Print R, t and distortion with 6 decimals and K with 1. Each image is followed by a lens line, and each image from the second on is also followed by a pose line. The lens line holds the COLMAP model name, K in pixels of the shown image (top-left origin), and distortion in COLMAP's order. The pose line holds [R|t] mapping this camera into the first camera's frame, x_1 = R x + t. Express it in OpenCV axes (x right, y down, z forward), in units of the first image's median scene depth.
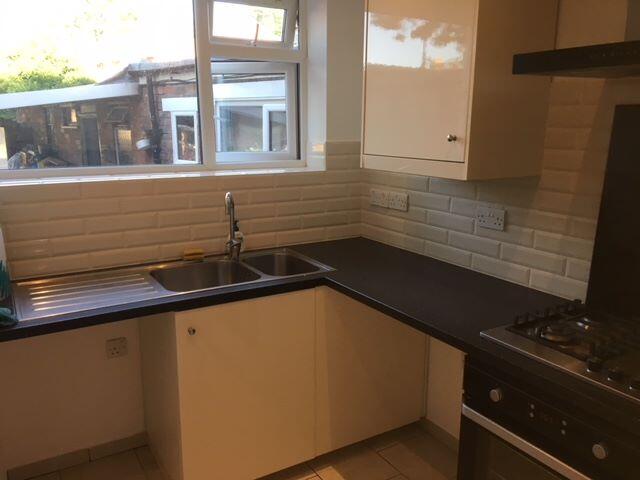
lens RADIAL K [[545.9, 0, 315.3], [0, 545.9, 238.7], [0, 0, 1]] dist [0.091347, -0.132685]
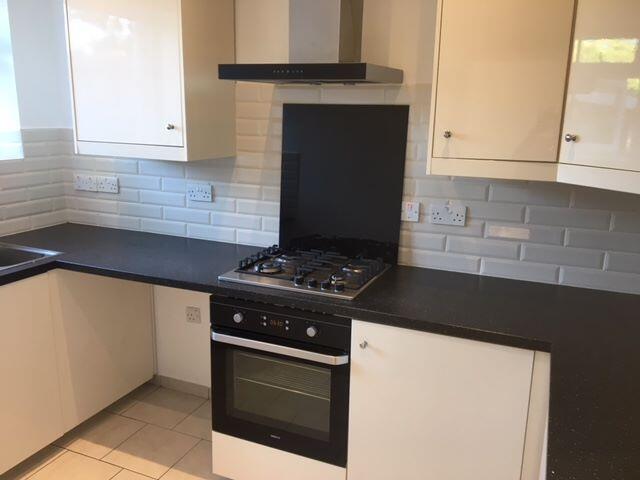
lens RADIAL K [[545.9, 0, 321.8], [0, 545.9, 238.7], [0, 0, 1]] dist [0.091347, -0.132685]
pose [[0.812832, -0.119568, 0.570094, -0.181936], [0.105476, 0.992739, 0.057824, 0.024153], [-0.572869, 0.013131, 0.819542, -0.163802]]
